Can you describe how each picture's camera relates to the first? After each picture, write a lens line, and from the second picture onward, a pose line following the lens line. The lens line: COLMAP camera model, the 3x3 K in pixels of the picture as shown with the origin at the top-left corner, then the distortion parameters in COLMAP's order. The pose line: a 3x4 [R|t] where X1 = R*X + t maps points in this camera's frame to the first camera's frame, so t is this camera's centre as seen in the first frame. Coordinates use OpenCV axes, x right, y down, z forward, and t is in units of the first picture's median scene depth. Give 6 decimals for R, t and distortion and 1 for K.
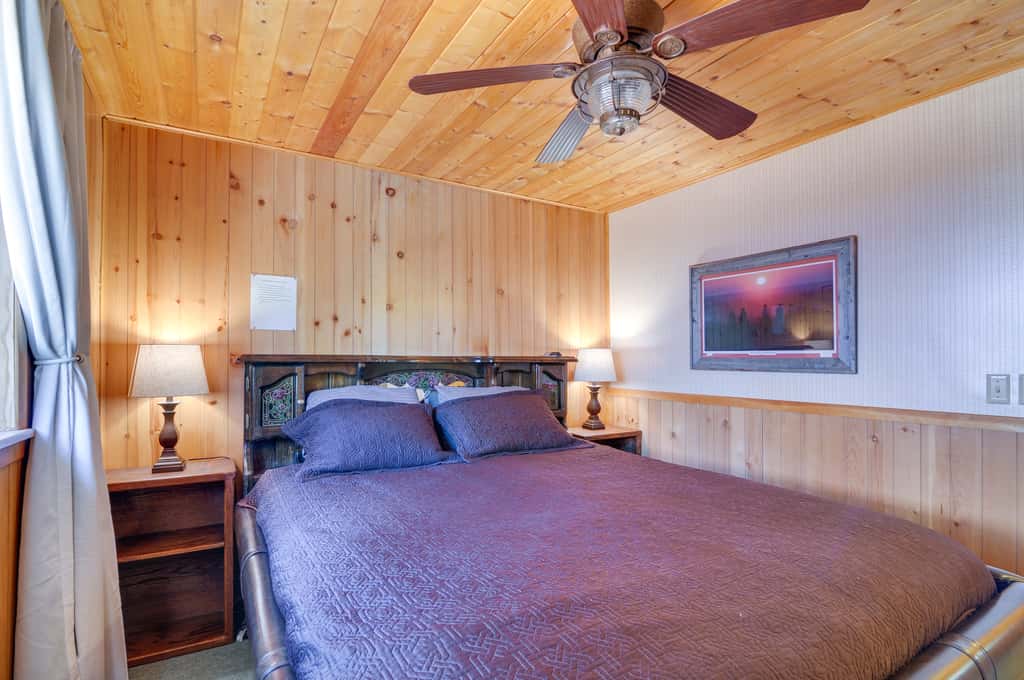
lens RADIAL K [[509.6, 0, 515.9], [0, 509.6, 347.5], [0, 0, 1]] dist [0.031014, -0.000310]
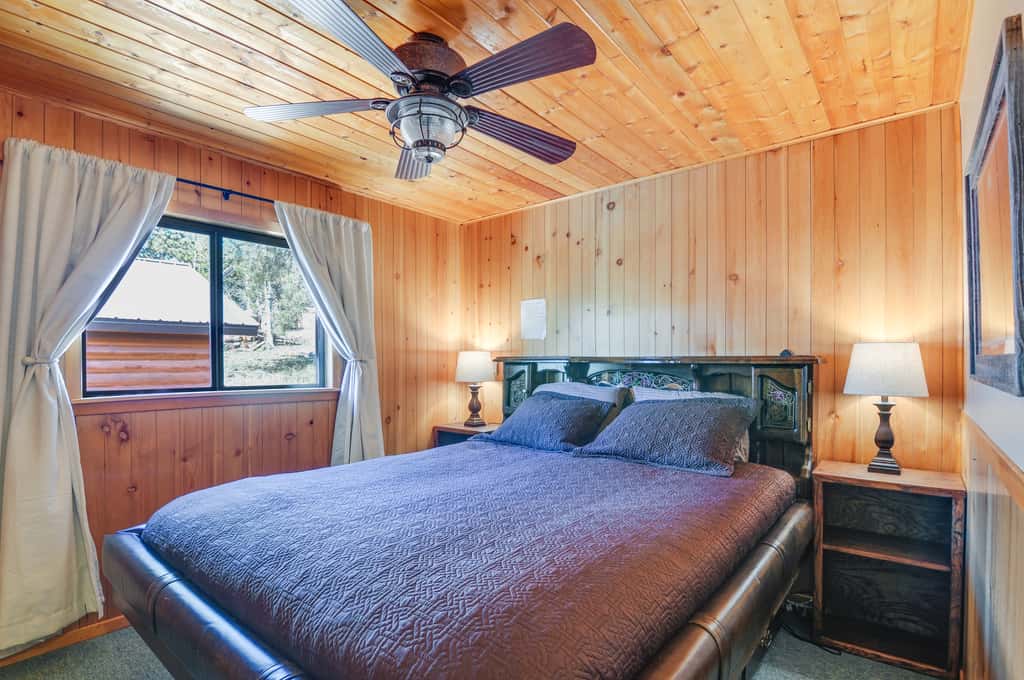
lens RADIAL K [[520.5, 0, 512.3], [0, 520.5, 361.9], [0, 0, 1]] dist [0.002799, -0.000044]
pose [[0.311645, 0.003733, -0.950191, 0.715496], [0.023800, 0.999648, 0.011733, 0.008916], [0.949900, -0.026271, 0.311447, 0.430488]]
